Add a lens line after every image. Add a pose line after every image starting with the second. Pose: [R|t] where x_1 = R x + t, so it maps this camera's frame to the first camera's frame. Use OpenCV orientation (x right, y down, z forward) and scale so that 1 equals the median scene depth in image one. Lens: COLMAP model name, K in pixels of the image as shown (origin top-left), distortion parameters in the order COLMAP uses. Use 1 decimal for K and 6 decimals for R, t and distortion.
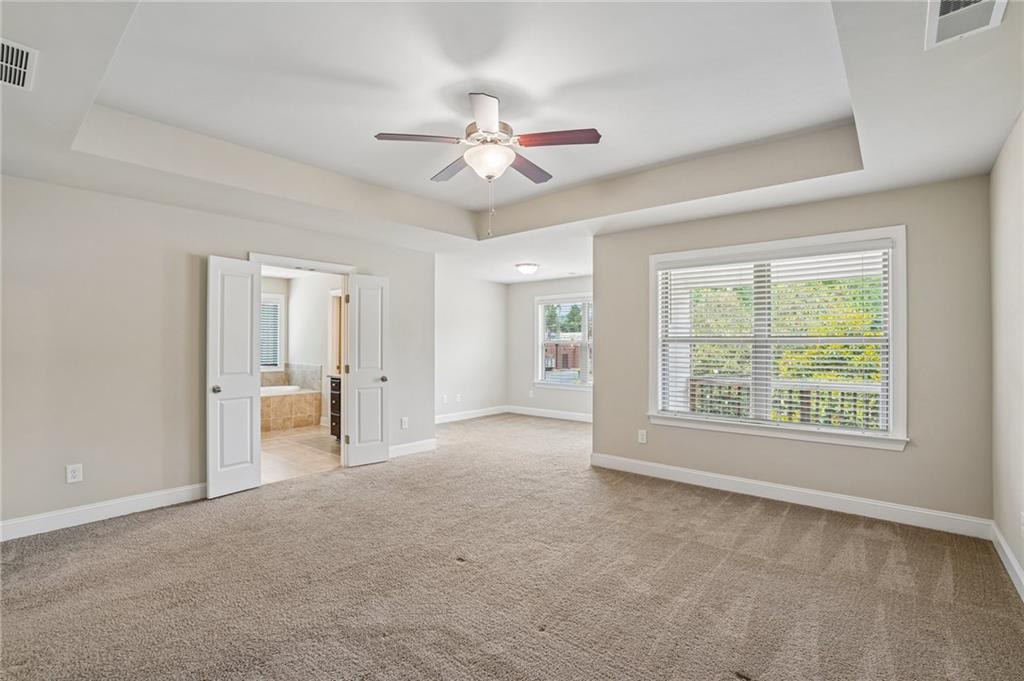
lens RADIAL K [[473.4, 0, 501.9], [0, 473.4, 343.8], [0, 0, 1]] dist [-0.033154, 0.005044]
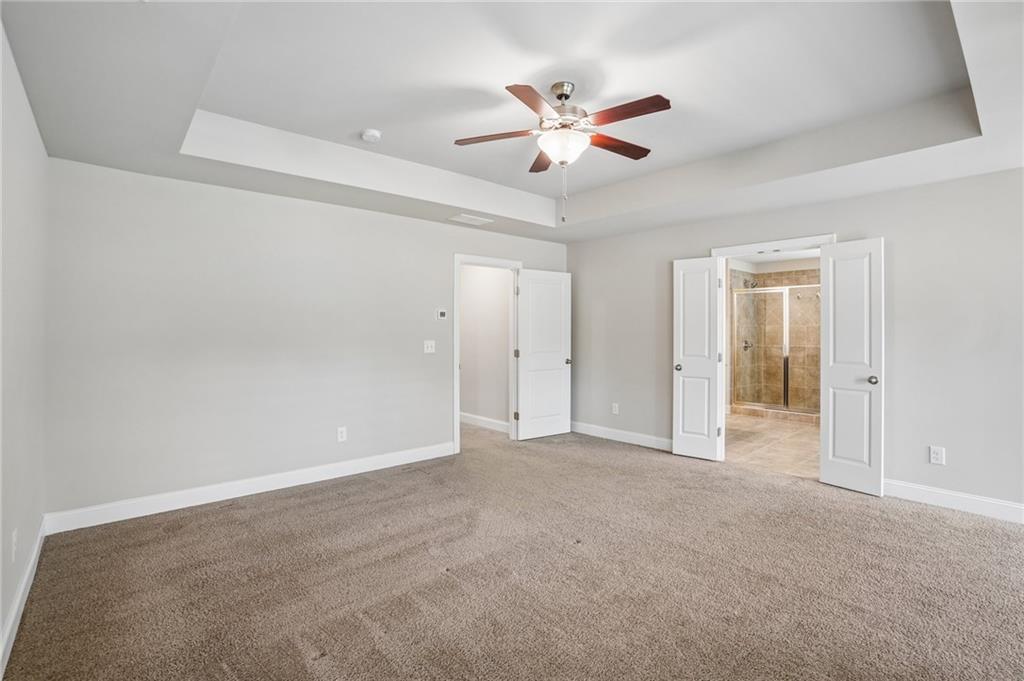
lens RADIAL K [[473.4, 0, 506.1], [0, 473.4, 334.9], [0, 0, 1]] dist [-0.033154, 0.005044]
pose [[-0.131513, 0.012031, -0.991241, 0.389739], [0.003265, 0.999926, 0.011703, -0.003278], [0.991309, -0.001698, -0.131543, 0.404423]]
